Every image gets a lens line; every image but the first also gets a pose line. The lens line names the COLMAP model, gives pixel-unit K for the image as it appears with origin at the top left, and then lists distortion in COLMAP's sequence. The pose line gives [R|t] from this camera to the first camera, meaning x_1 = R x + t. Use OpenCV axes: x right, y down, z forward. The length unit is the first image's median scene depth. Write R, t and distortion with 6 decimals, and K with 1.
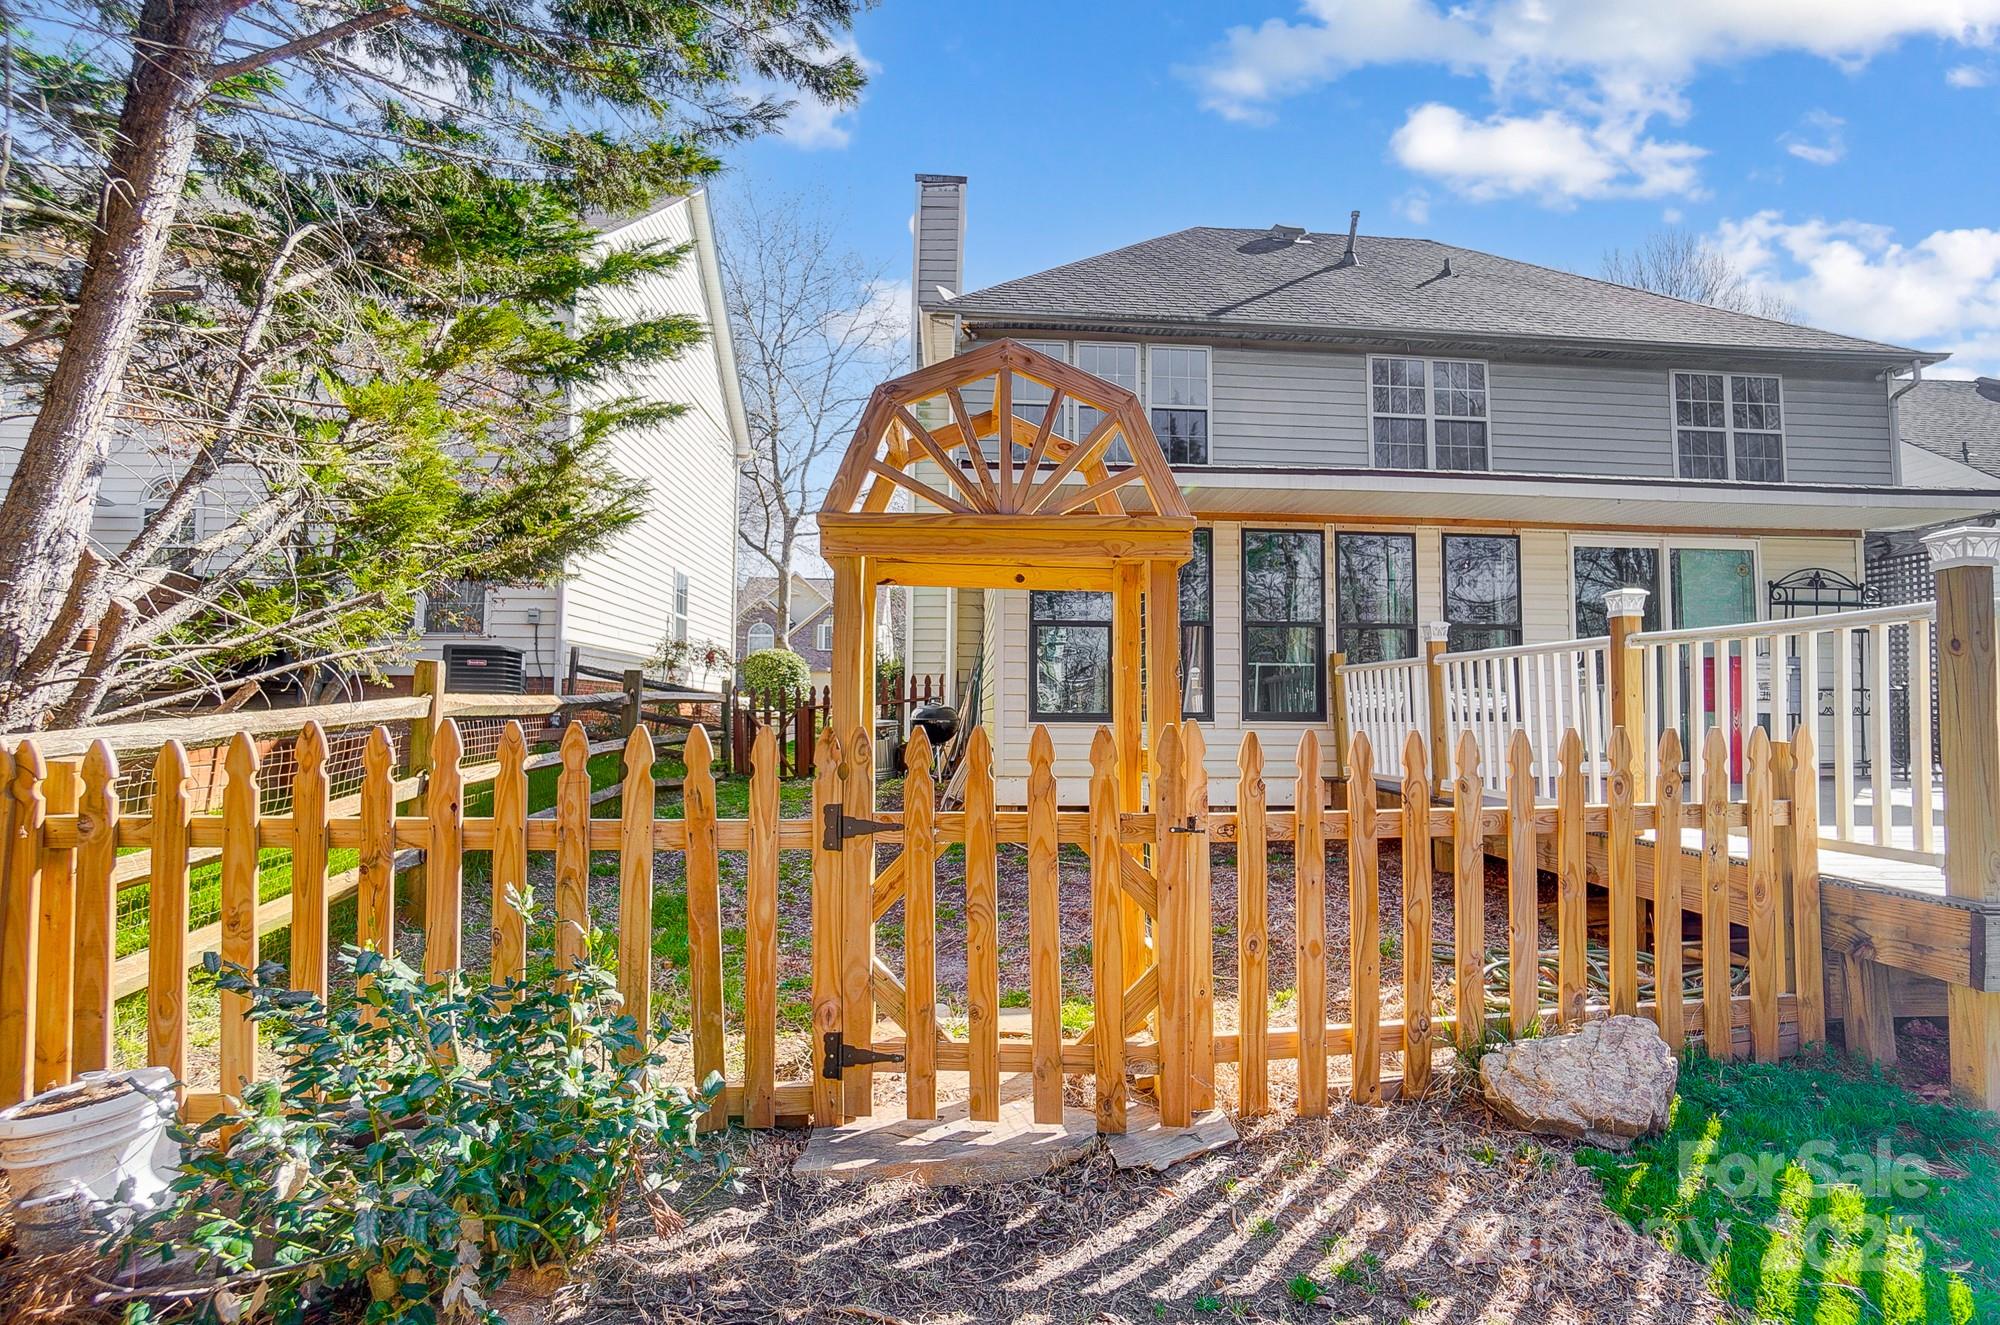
lens RADIAL K [[905.6, 0, 1005.9], [0, 905.6, 673.5], [0, 0, 1]] dist [-0.068085, 0.025964]
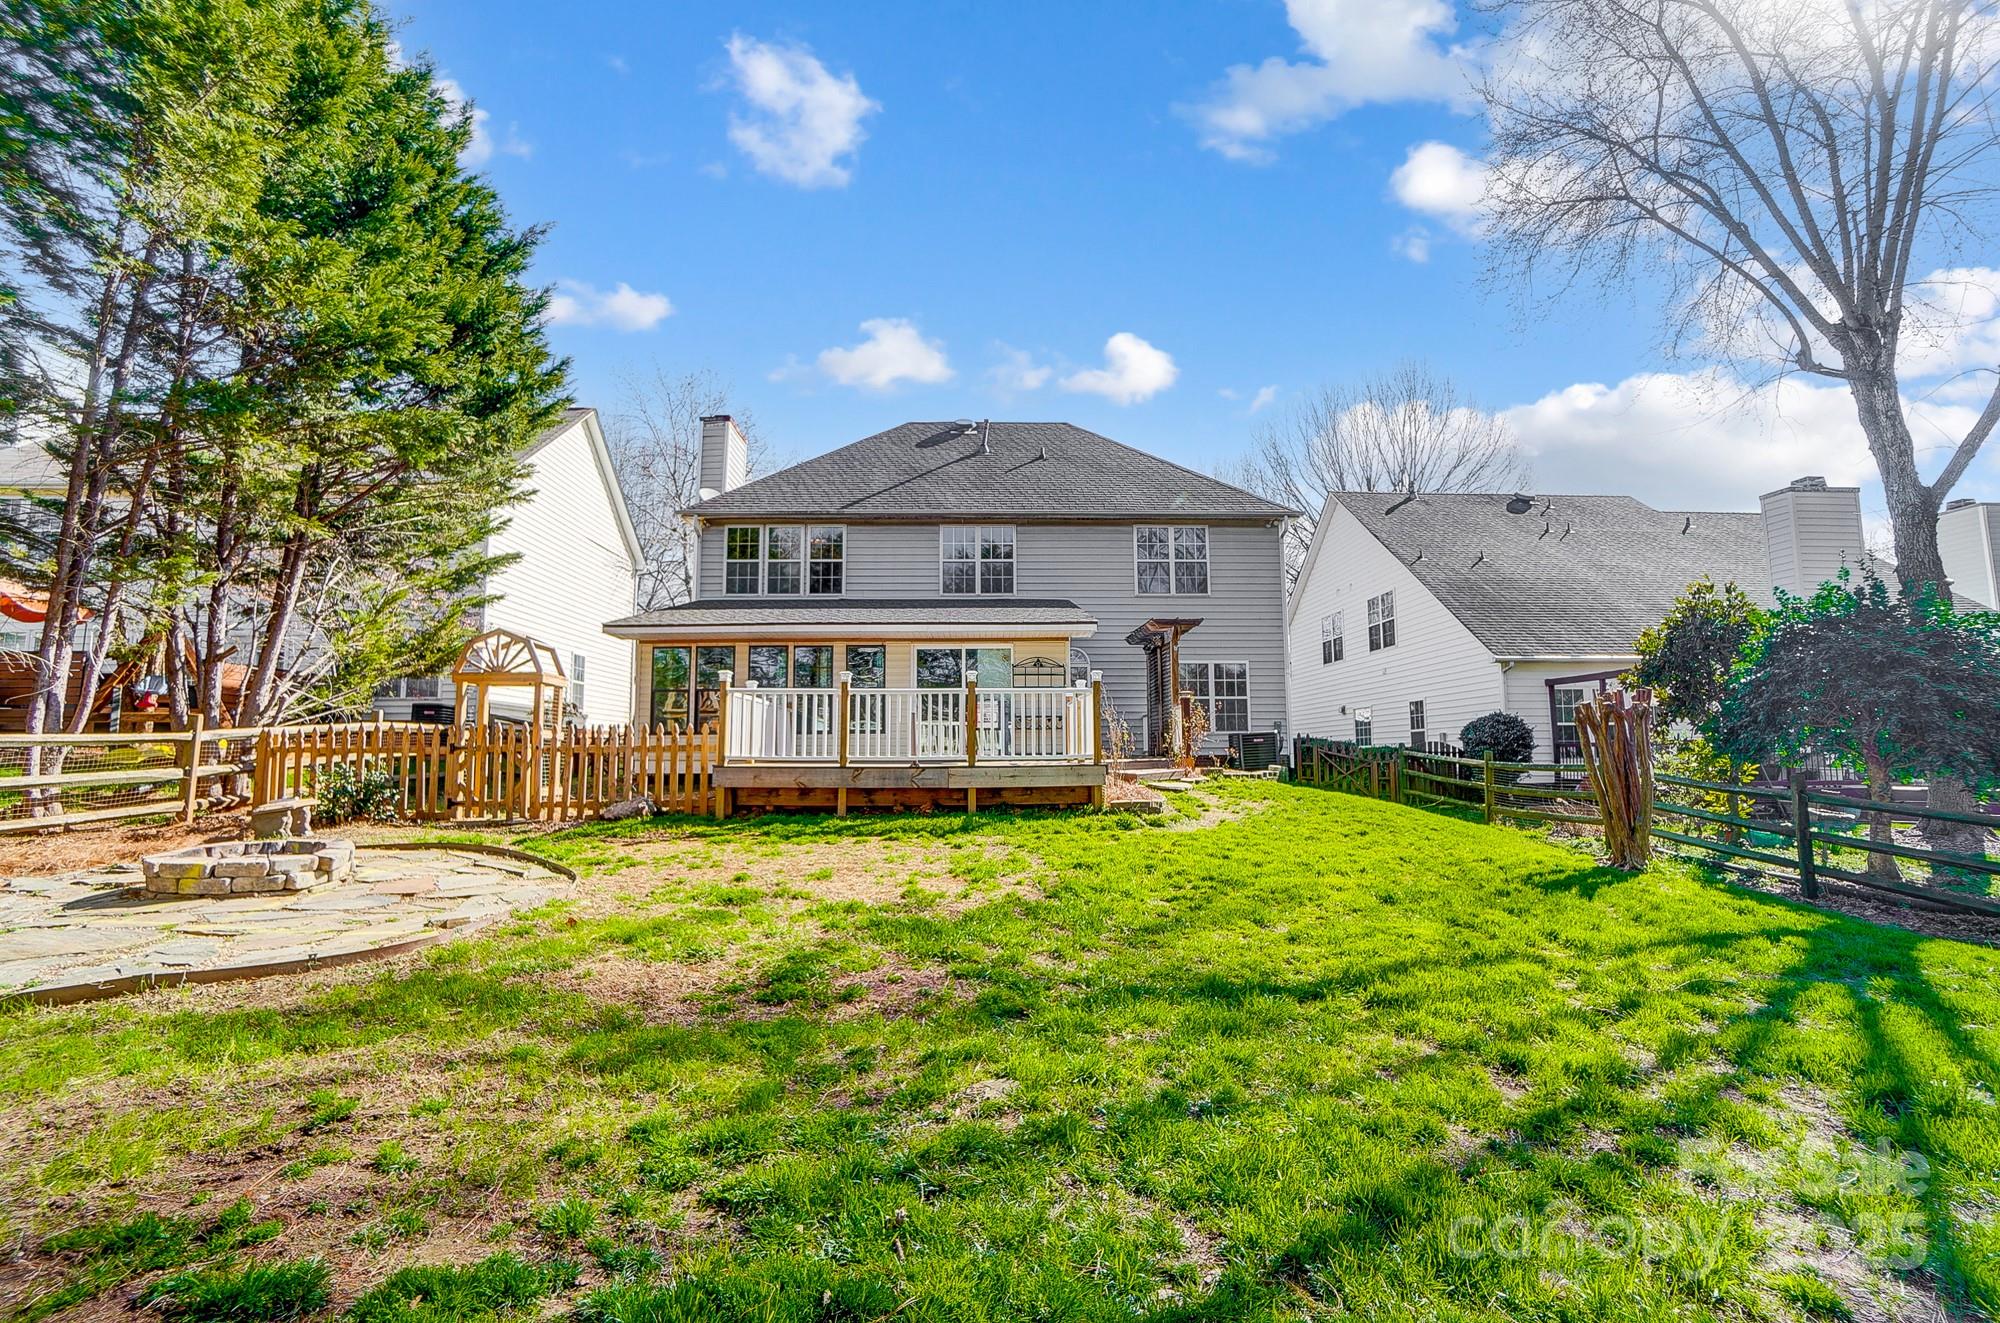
lens RADIAL K [[905.6, 0, 1005.9], [0, 905.6, 672.5], [0, 0, 1]] dist [-0.068085, 0.025964]
pose [[0.999078, -0.015722, -0.039961, 0.970660], [0.013554, 0.998452, -0.053946, 0.028495], [0.040747, 0.053355, 0.997744, -1.144304]]
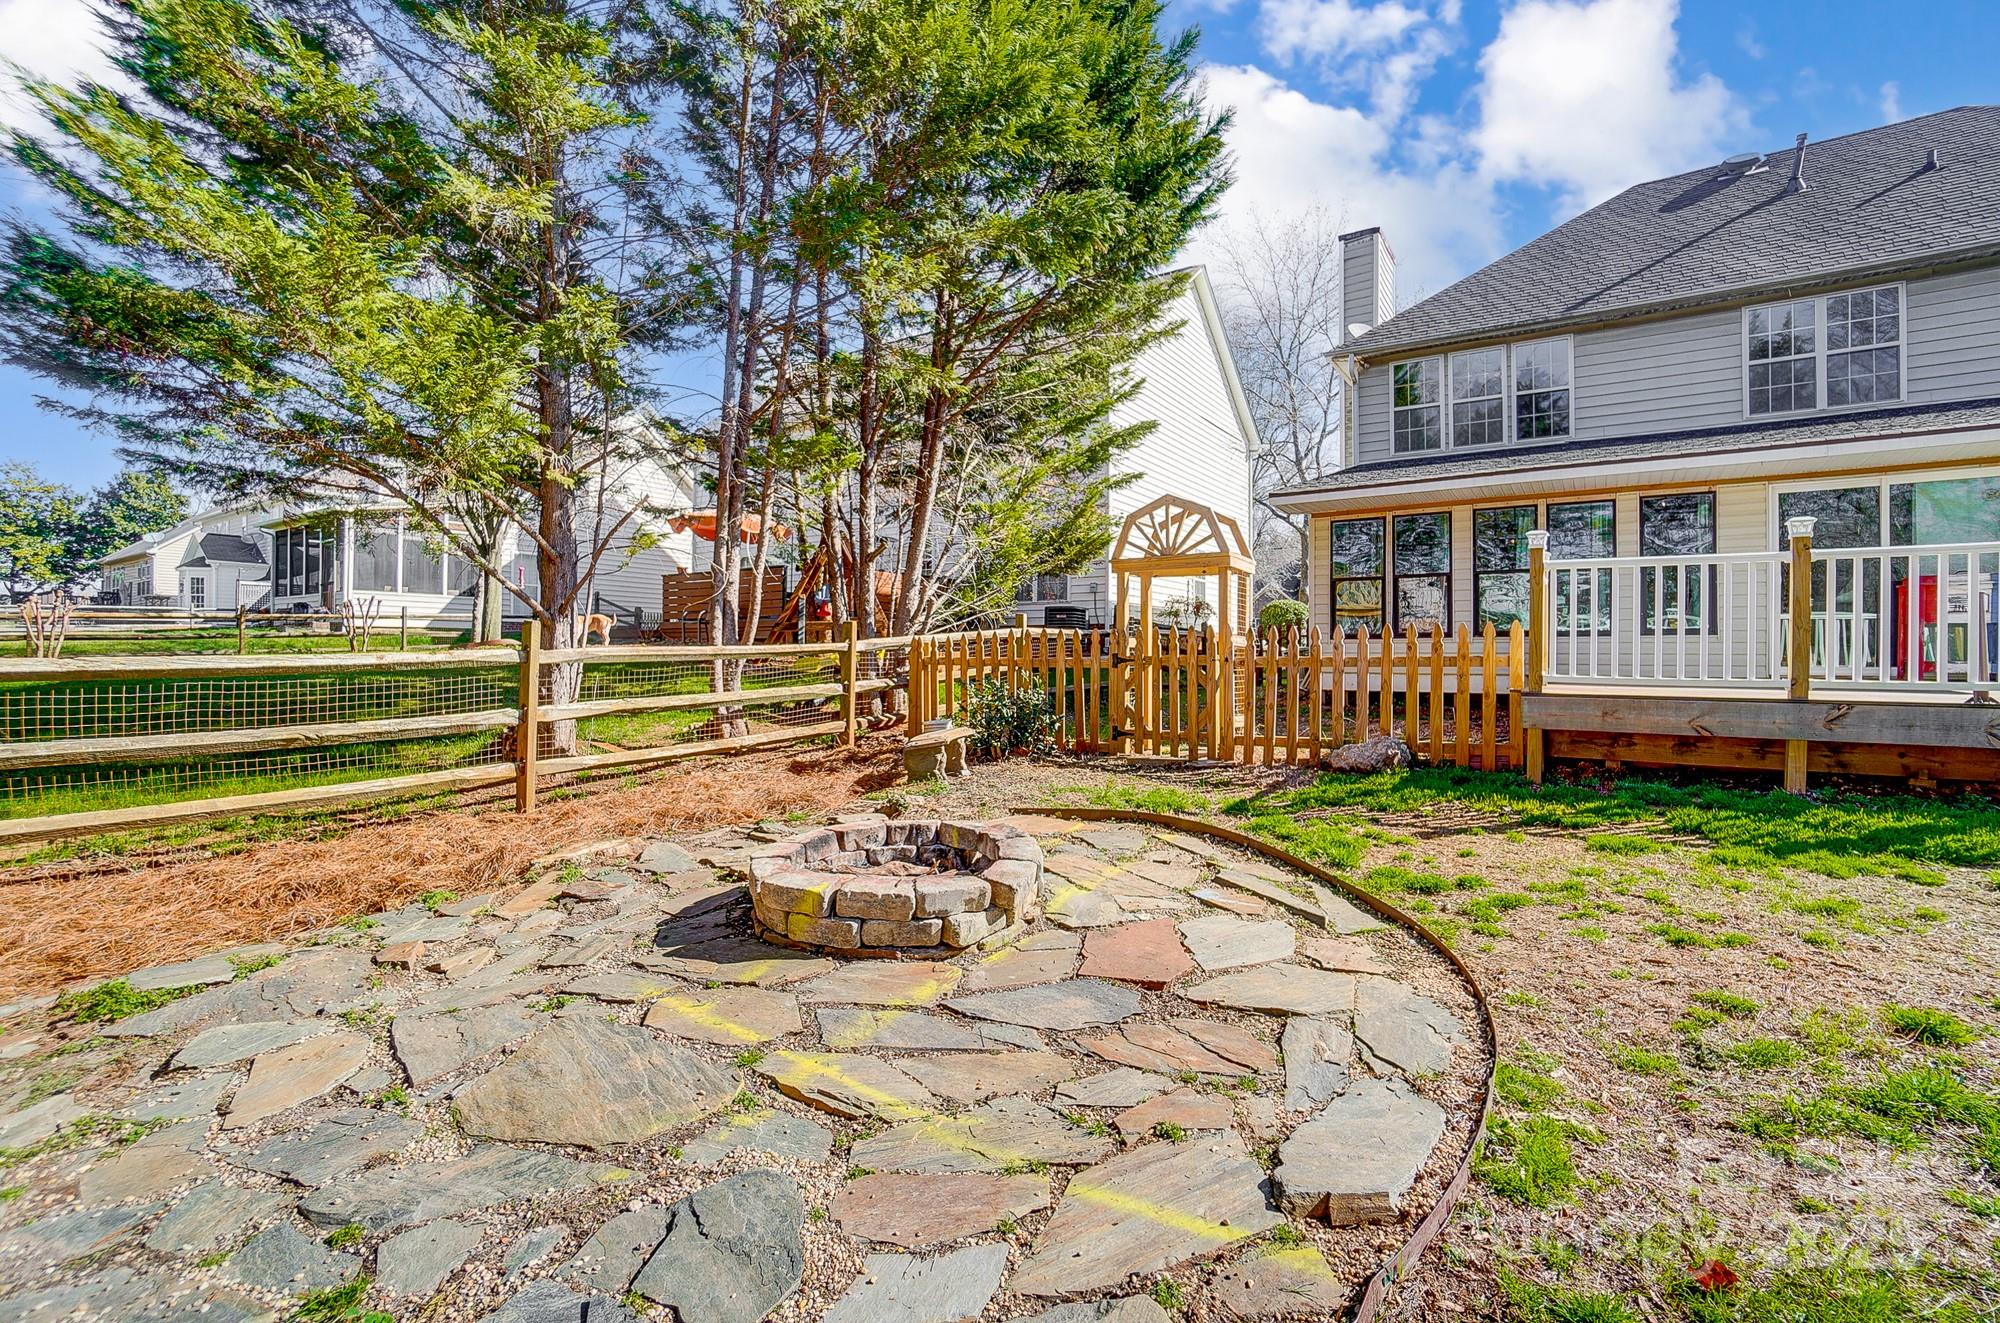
lens RADIAL K [[893.7, 0, 1003.6], [0, 893.7, 664.6], [0, 0, 1]] dist [-0.064831, 0.024127]
pose [[0.792387, -0.000008, -0.610019, 0.535665], [0.027089, 0.999014, 0.035174, 0.024856], [0.609418, -0.044396, 0.791606, -0.649837]]
